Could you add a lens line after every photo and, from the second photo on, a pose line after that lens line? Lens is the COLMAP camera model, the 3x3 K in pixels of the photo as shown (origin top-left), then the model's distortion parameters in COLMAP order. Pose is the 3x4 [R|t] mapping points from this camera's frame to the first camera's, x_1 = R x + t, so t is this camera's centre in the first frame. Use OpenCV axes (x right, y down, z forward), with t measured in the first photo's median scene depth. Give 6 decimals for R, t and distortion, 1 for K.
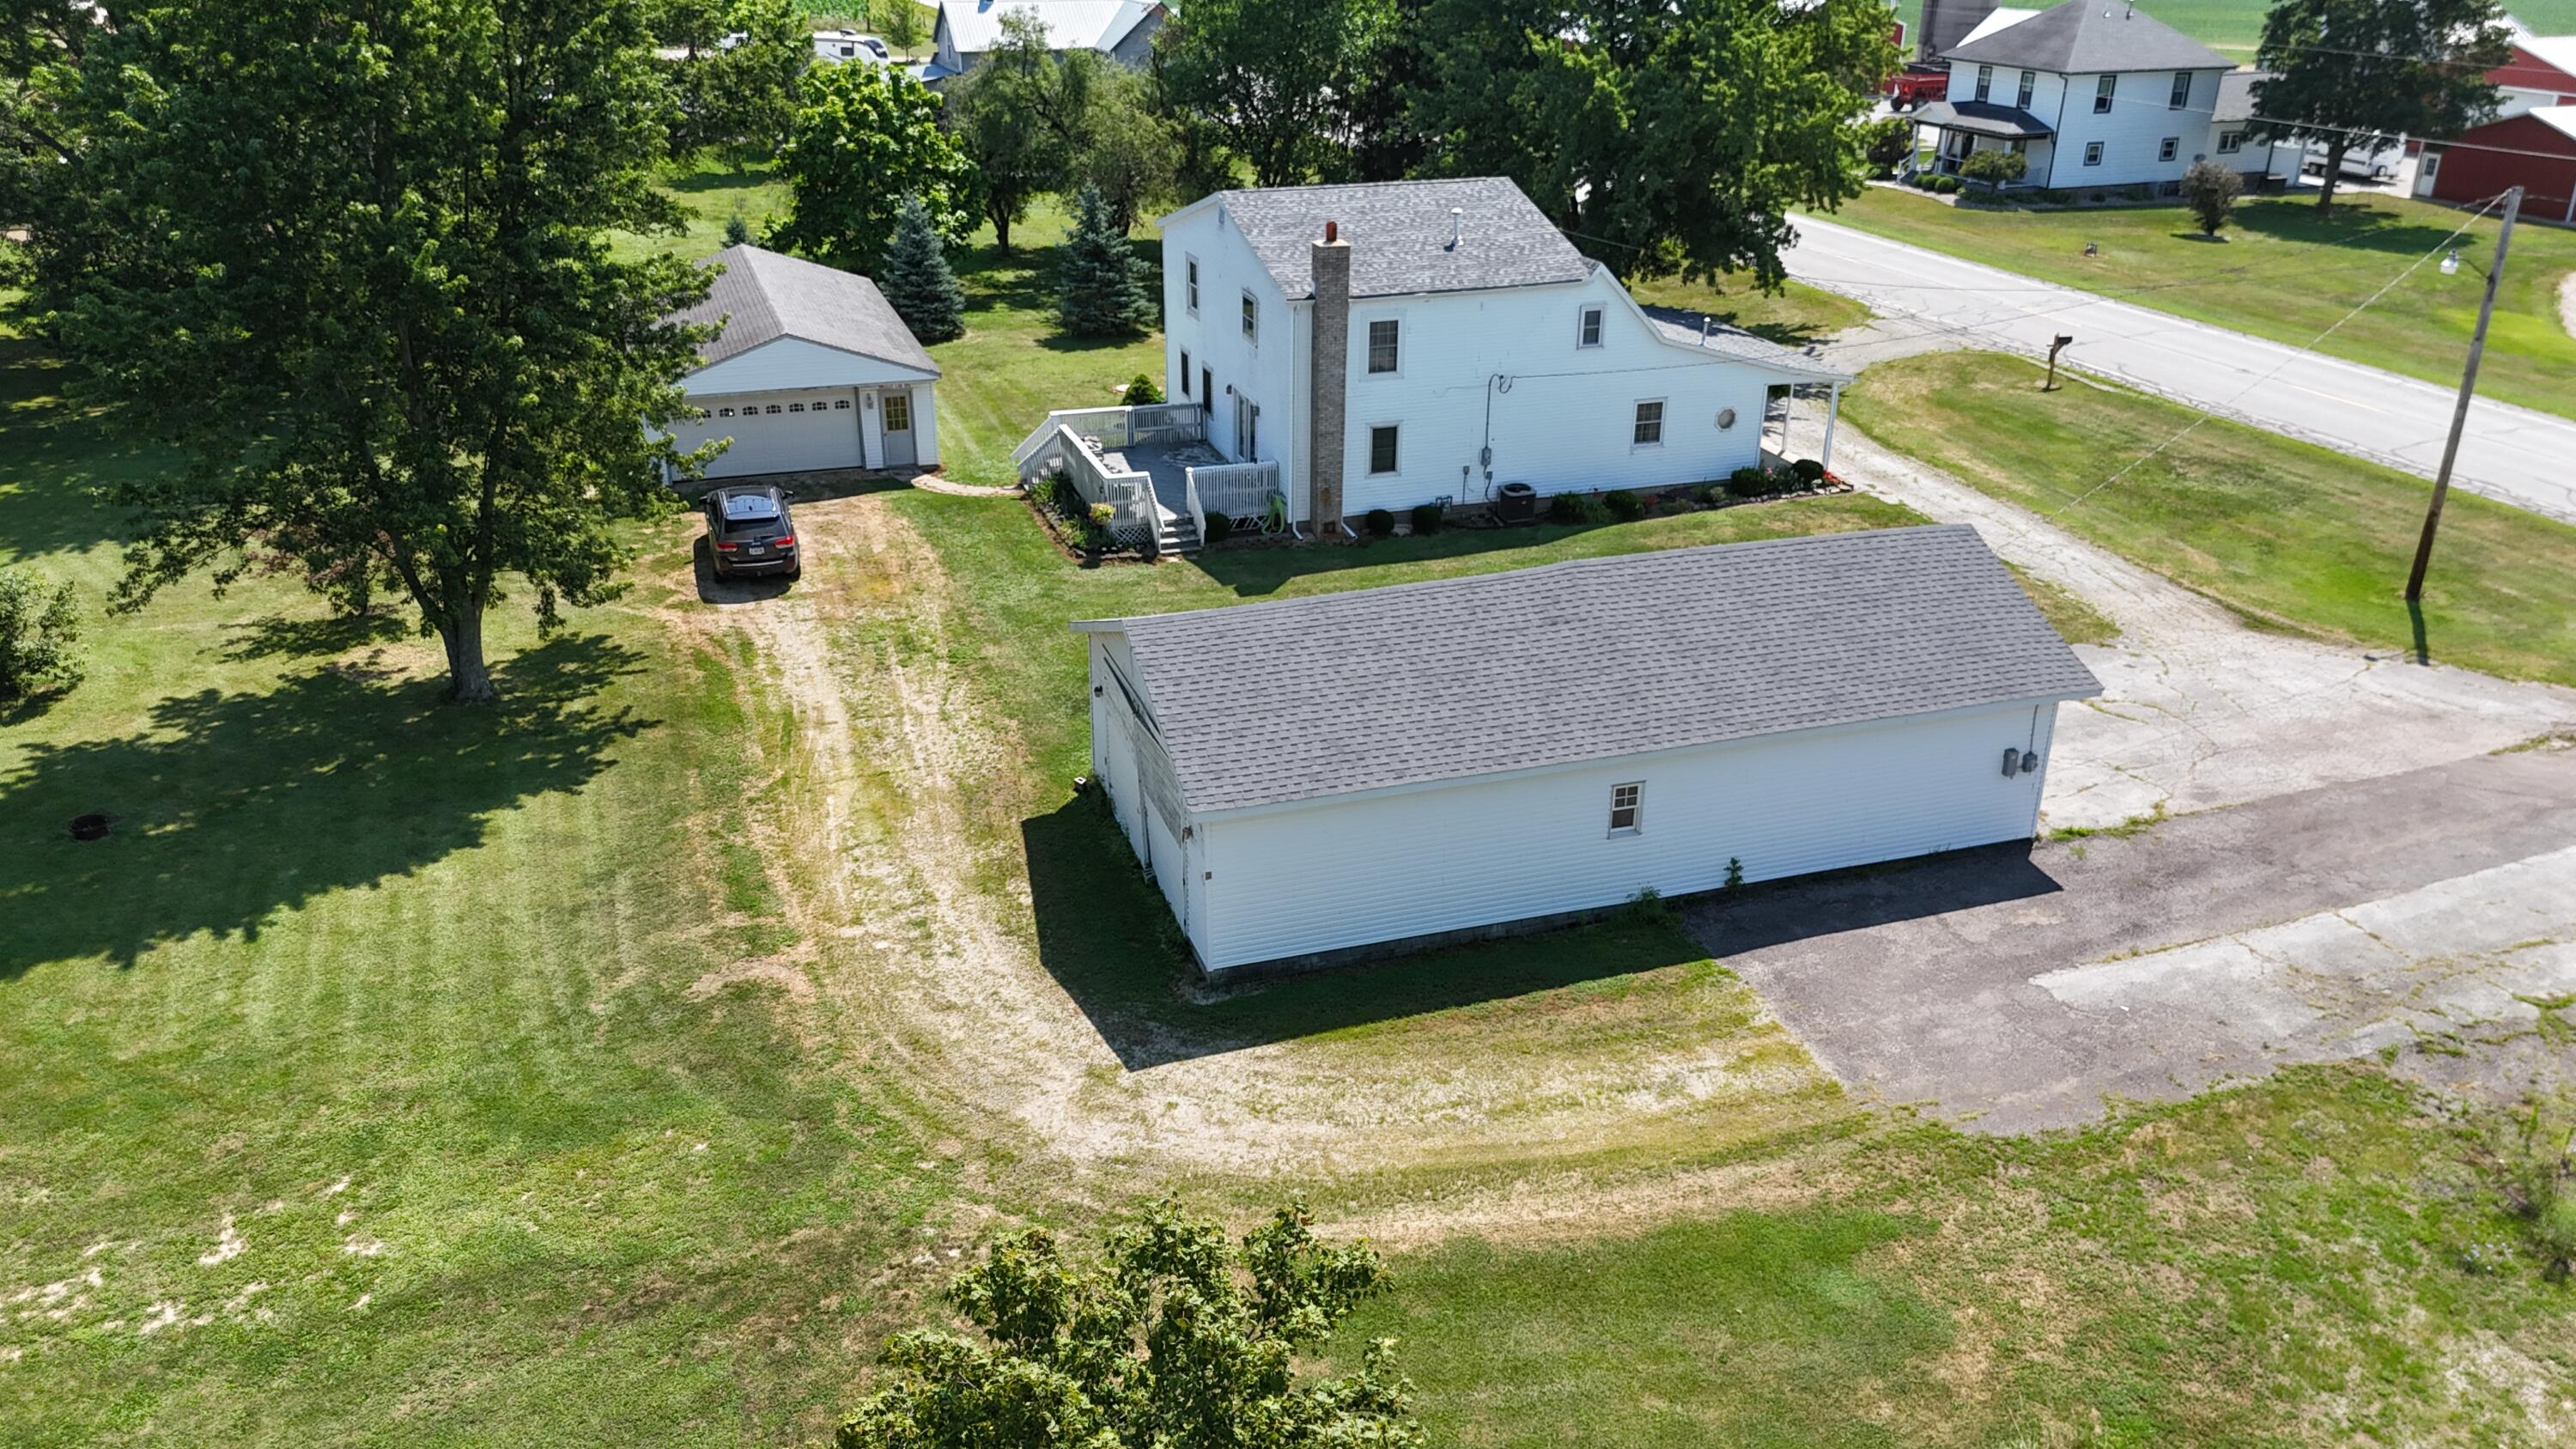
lens RADIAL K [[1865.0, 0, 1278.2], [0, 1865.0, 736.0], [0, 0, 1]] dist [0.066653, -0.066031]
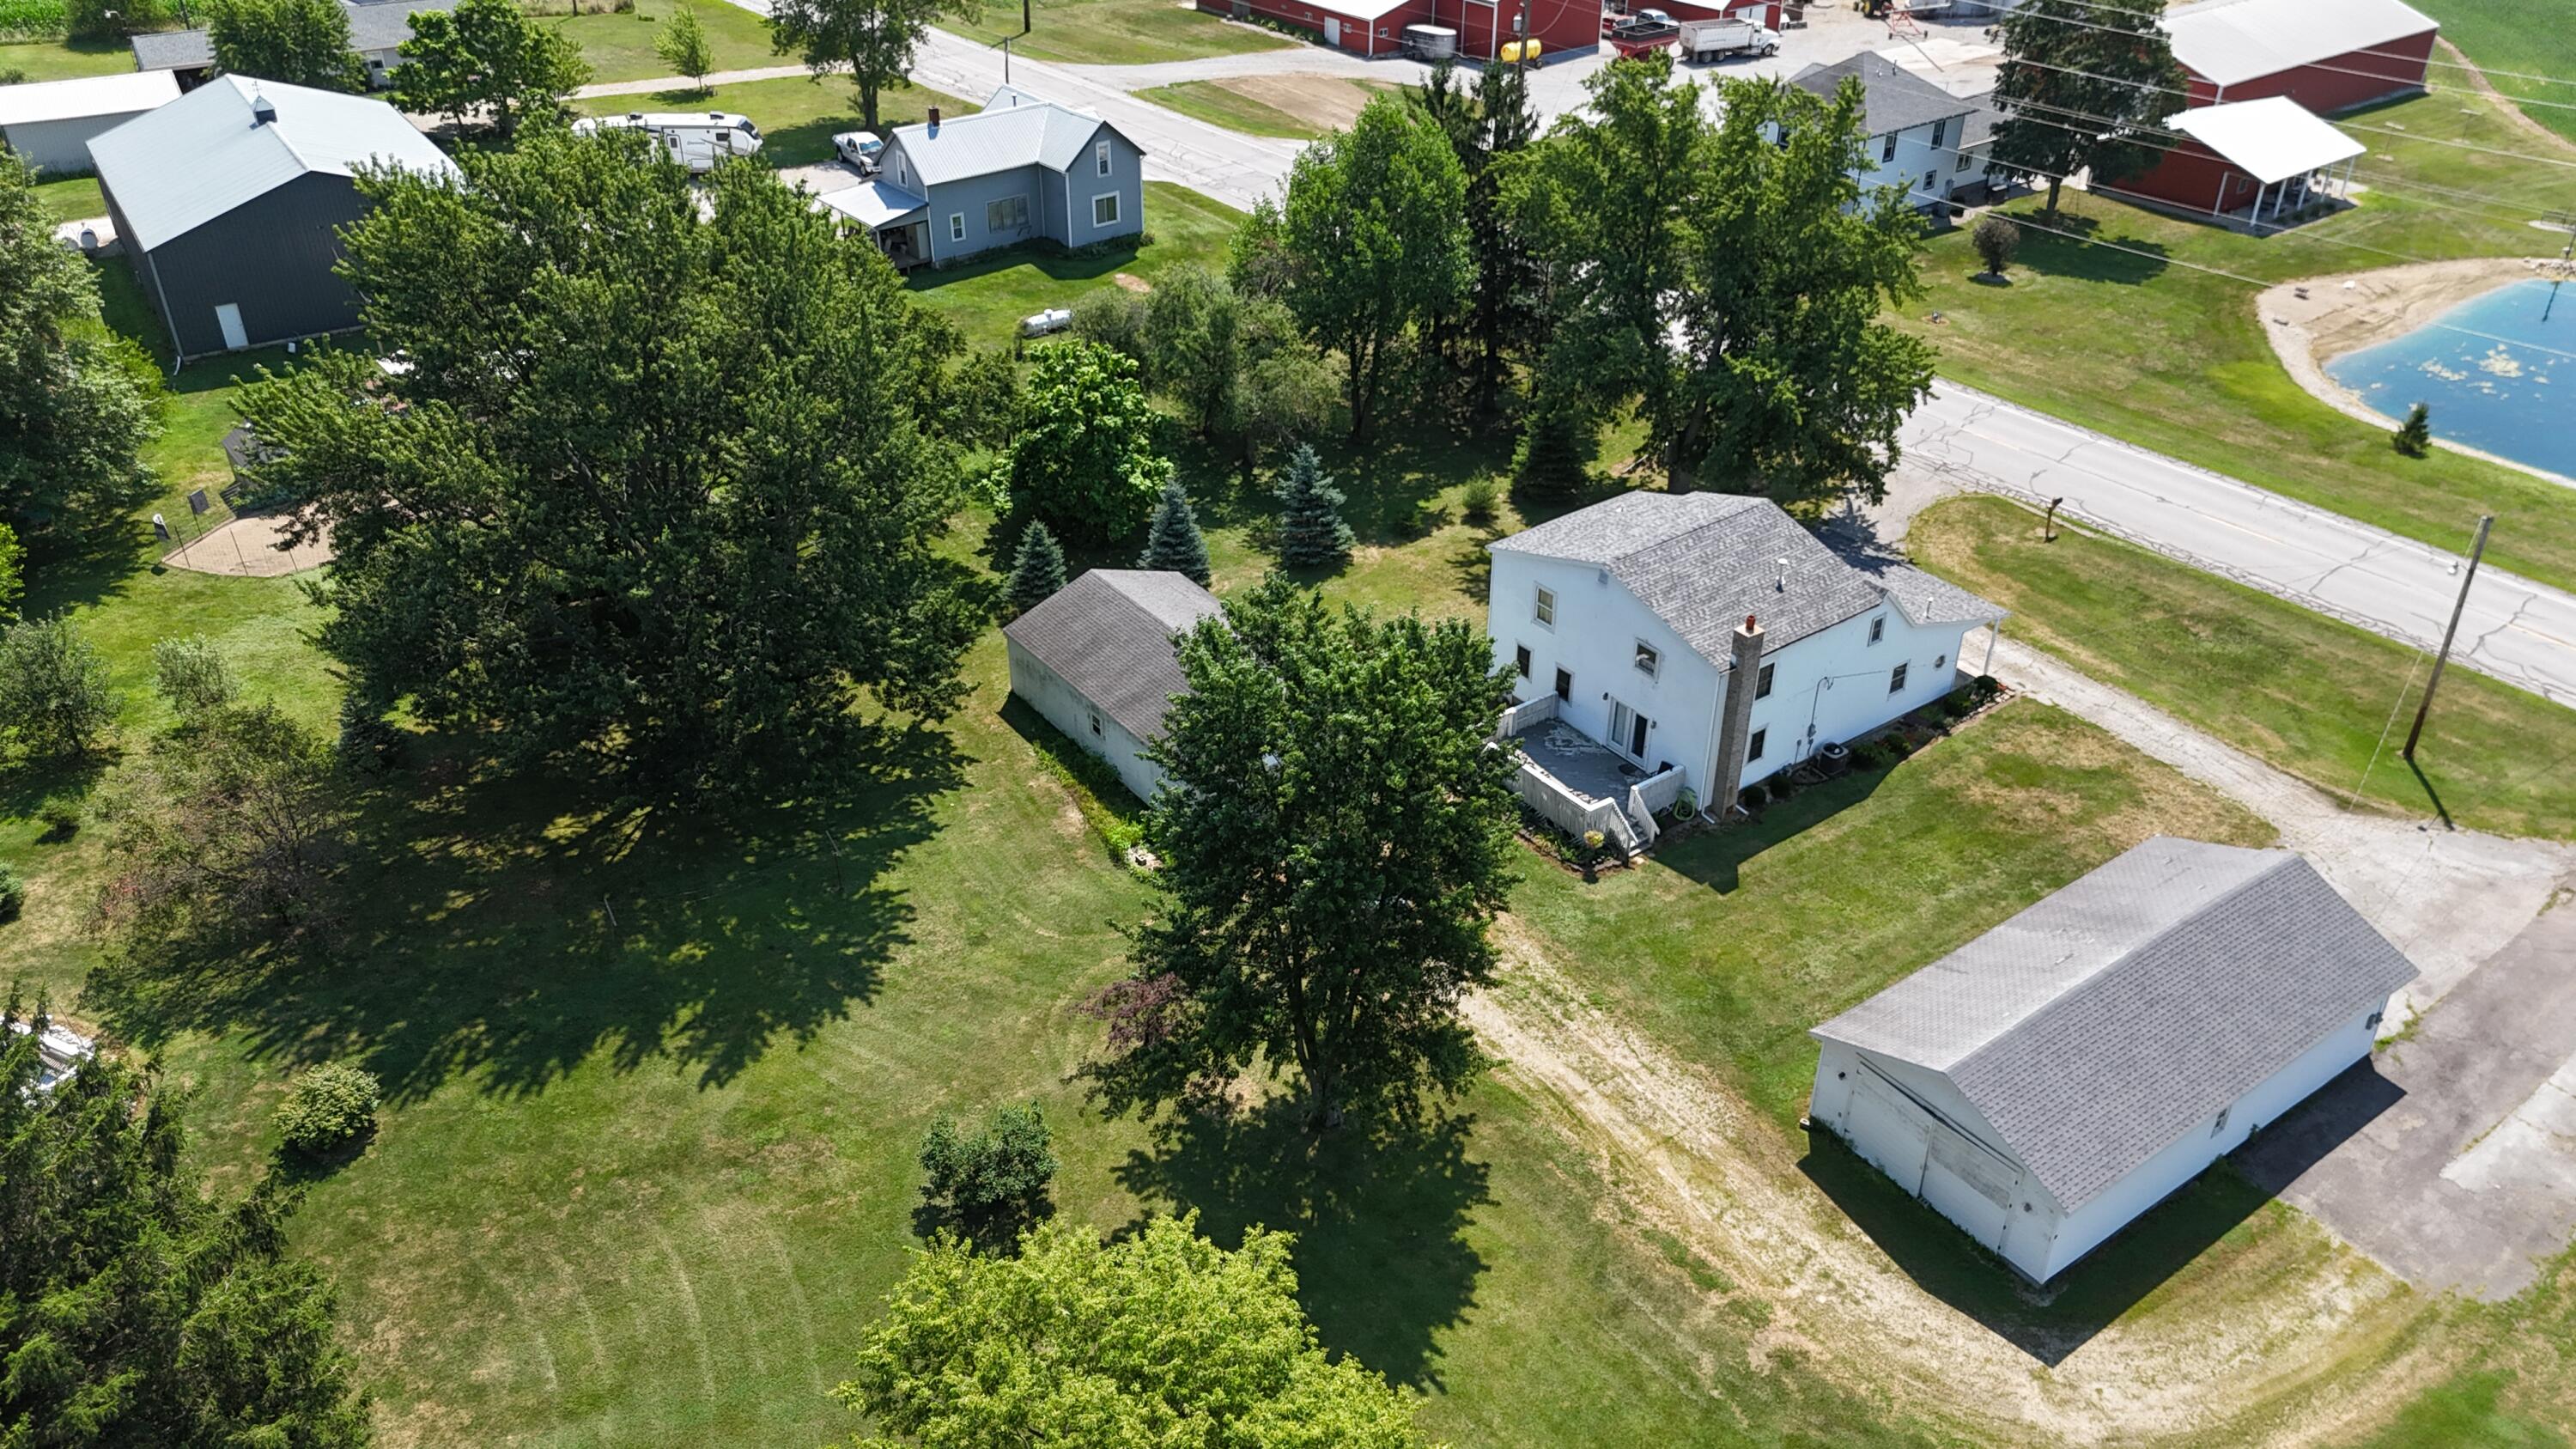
lens RADIAL K [[1826.2, 0, 1292.6], [0, 1826.2, 739.0], [0, 0, 1]] dist [0.056037, -0.065354]
pose [[0.959358, -0.161794, 0.231204, -0.615644], [0.130094, 0.980631, 0.146422, -0.424214], [-0.250416, -0.110393, 0.961824, -0.217191]]
